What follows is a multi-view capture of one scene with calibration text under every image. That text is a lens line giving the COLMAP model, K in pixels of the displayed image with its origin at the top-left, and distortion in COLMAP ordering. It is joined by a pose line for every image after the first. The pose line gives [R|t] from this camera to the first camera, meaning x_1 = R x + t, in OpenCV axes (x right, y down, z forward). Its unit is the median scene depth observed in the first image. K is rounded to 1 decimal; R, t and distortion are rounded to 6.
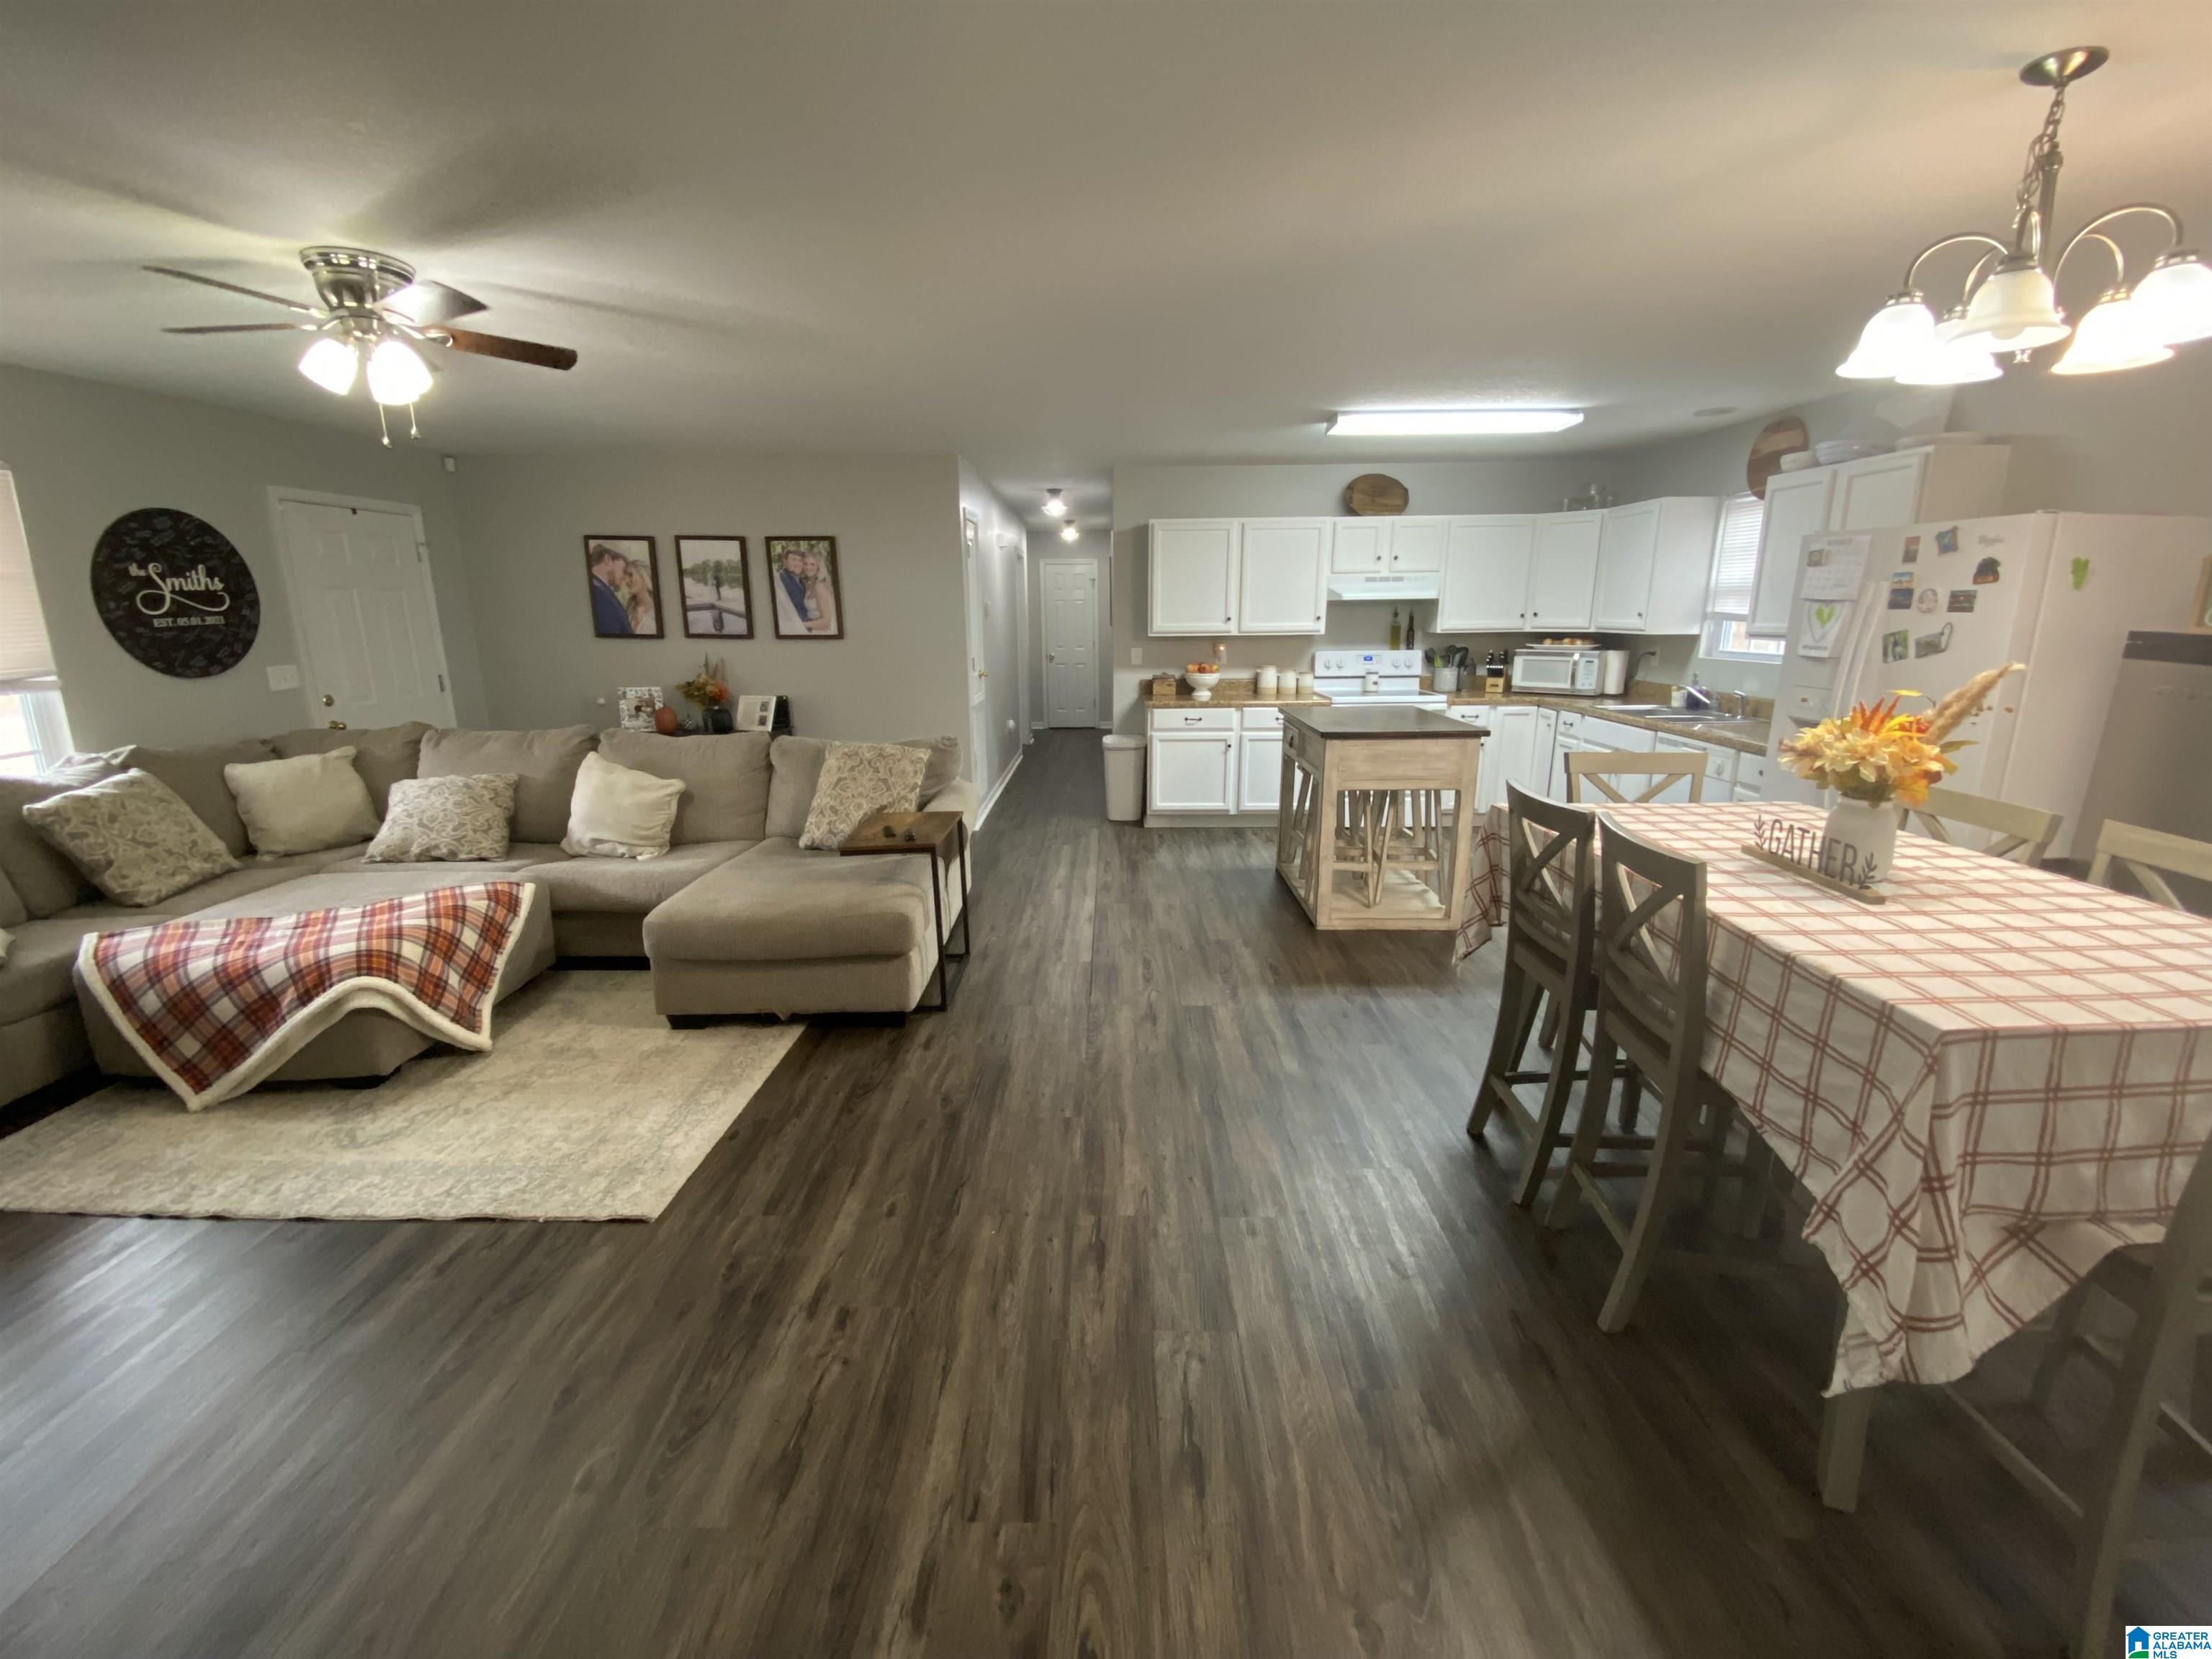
lens RADIAL K [[896.5, 0, 1106.0], [0, 896.5, 829.5], [0, 0, 1]] dist [0.035270, -0.029232]
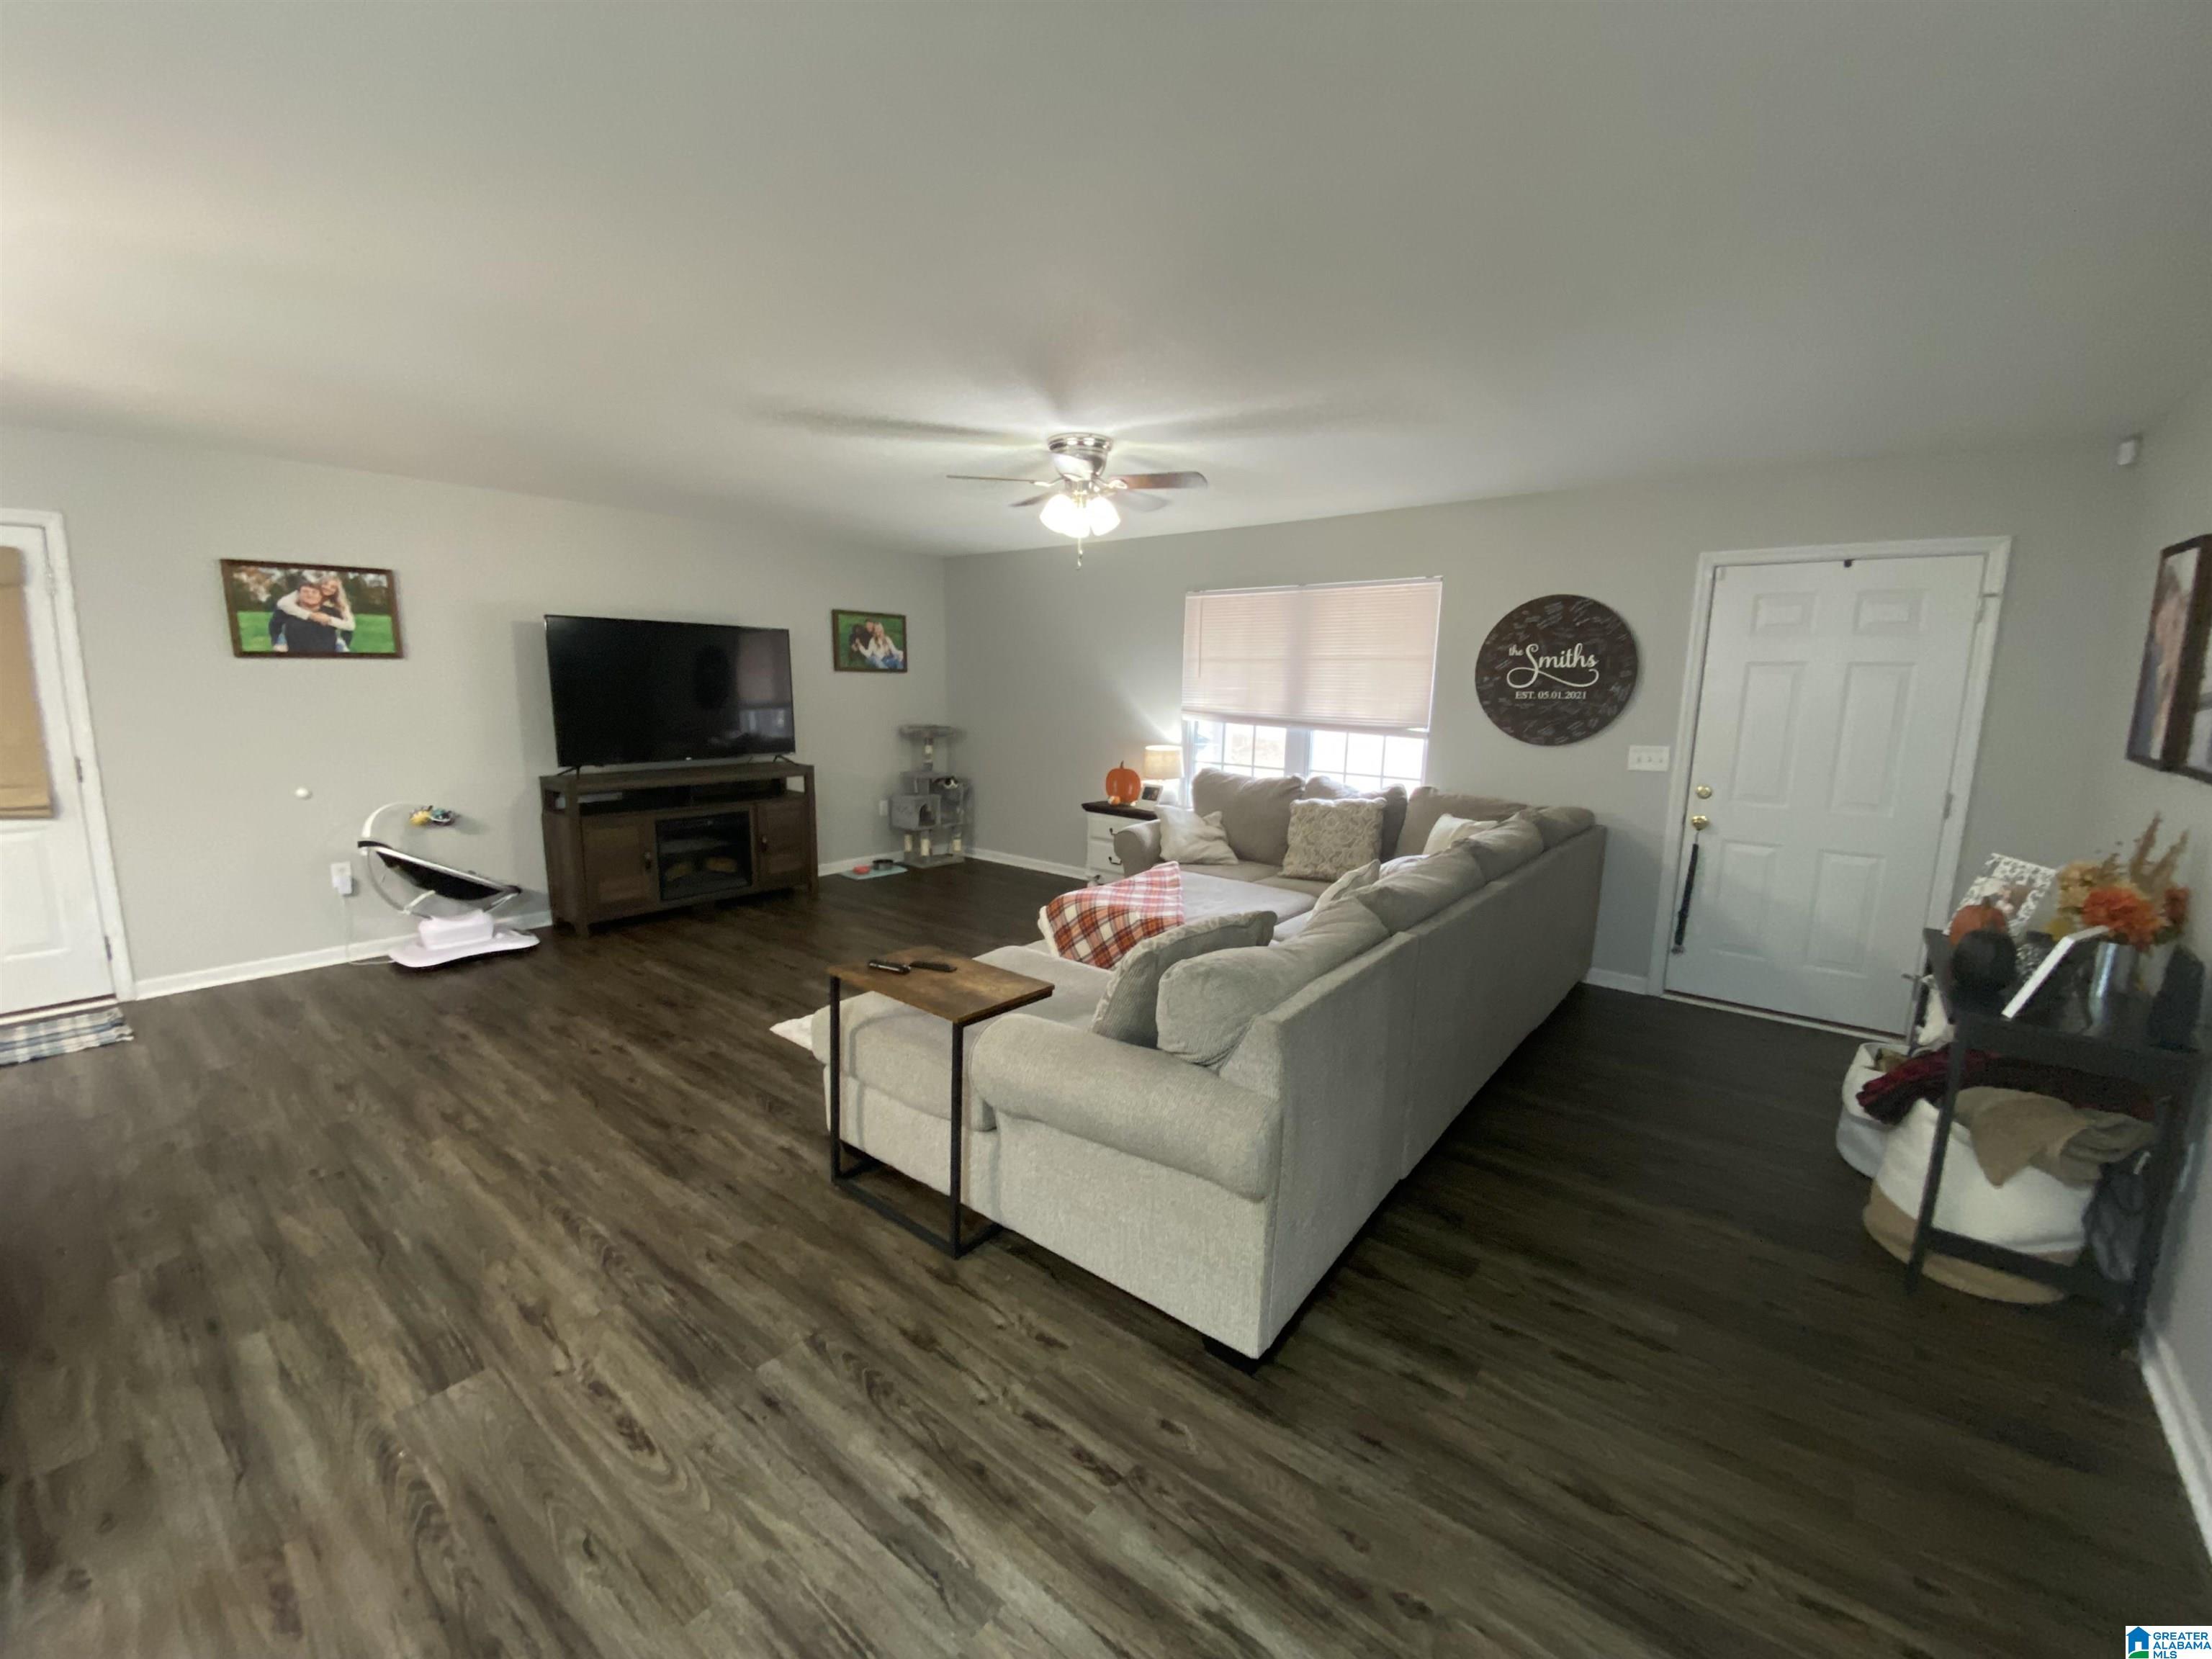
lens RADIAL K [[896.5, 0, 1106.0], [0, 896.5, 829.5], [0, 0, 1]] dist [0.035270, -0.029232]
pose [[-0.624086, 0.129480, -0.770553, 0.214481], [-0.196841, 0.928314, 0.315415, -0.339742], [0.756155, 0.348523, -0.553860, 1.333867]]
